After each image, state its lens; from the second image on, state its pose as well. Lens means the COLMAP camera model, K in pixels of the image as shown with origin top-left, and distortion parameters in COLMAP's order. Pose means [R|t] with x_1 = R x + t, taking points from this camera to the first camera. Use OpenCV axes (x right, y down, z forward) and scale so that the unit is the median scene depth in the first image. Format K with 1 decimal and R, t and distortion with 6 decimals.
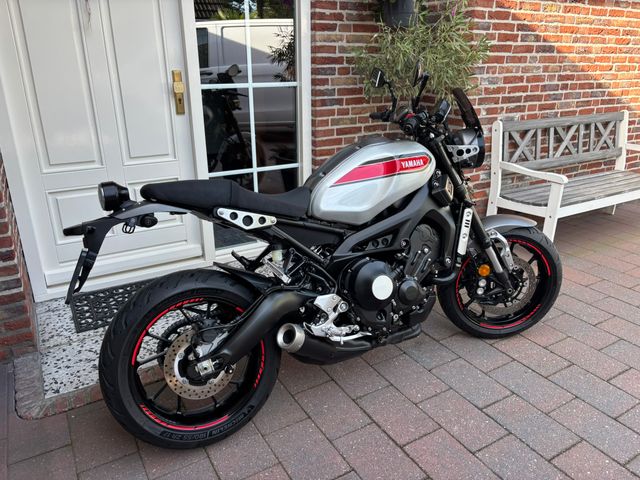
lens RADIAL K [[487.4, 0, 320.0], [0, 487.4, 237.5], [0, 0, 1]] dist [0.020923, -0.035924]
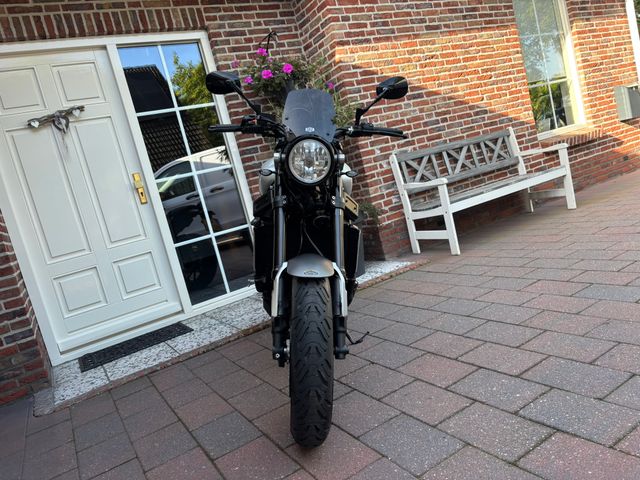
lens RADIAL K [[487.4, 0, 320.8], [0, 487.4, 236.6], [0, 0, 1]] dist [0.020923, -0.035924]
pose [[0.970793, -0.237452, -0.034326, 0.184407], [0.222983, 0.945779, -0.236177, 0.228053], [0.088545, 0.221625, 0.971104, -0.207630]]
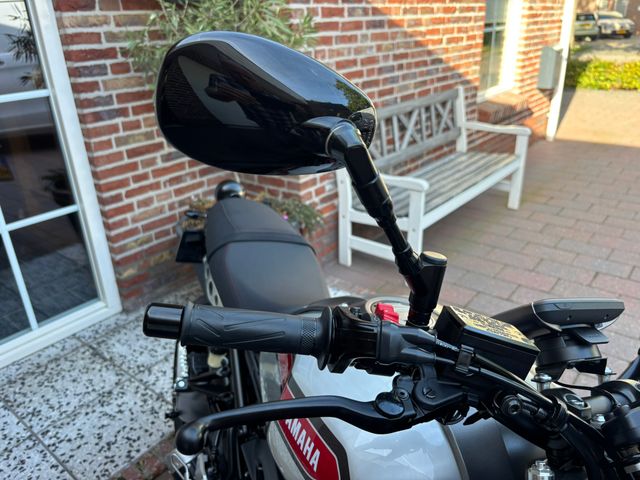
lens RADIAL K [[487.4, 0, 322.9], [0, 487.4, 237.2], [0, 0, 1]] dist [0.020923, -0.035924]
pose [[0.937747, -0.170263, 0.302722, 0.067745], [0.154202, 0.985083, 0.076376, -0.112394], [-0.311211, -0.024941, 0.950014, 0.243816]]
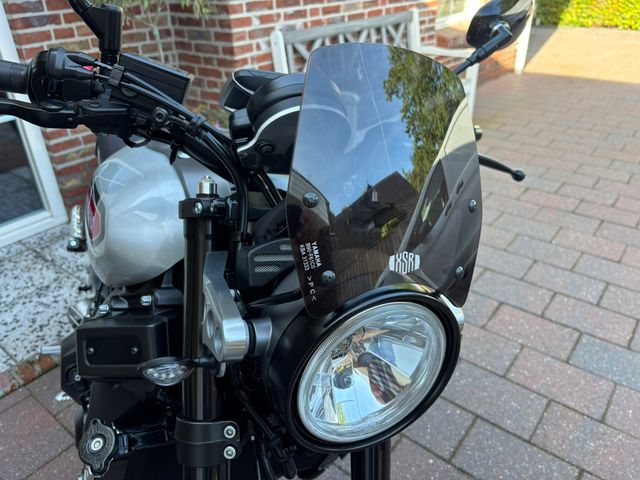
lens RADIAL K [[487.4, 0, 325.8], [0, 487.4, 235.0], [0, 0, 1]] dist [0.020923, -0.035924]
pose [[0.931689, -0.198919, 0.303953, 0.131752], [0.150032, 0.972758, 0.176729, -0.041421], [-0.330827, -0.119054, 0.936152, 0.176714]]
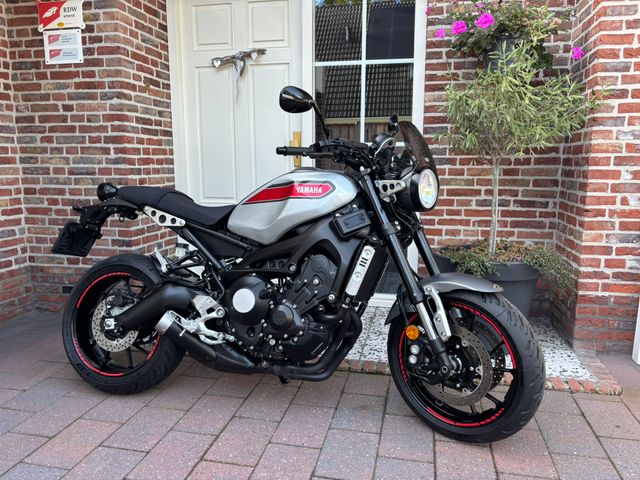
lens RADIAL K [[487.4, 0, 317.5], [0, 487.4, 234.9], [0, 0, 1]] dist [0.020923, -0.035924]
pose [[0.732454, 0.104027, -0.672822, 0.511083], [-0.235430, 0.965990, -0.106941, 0.023417], [0.638814, 0.236732, 0.732034, 0.174630]]
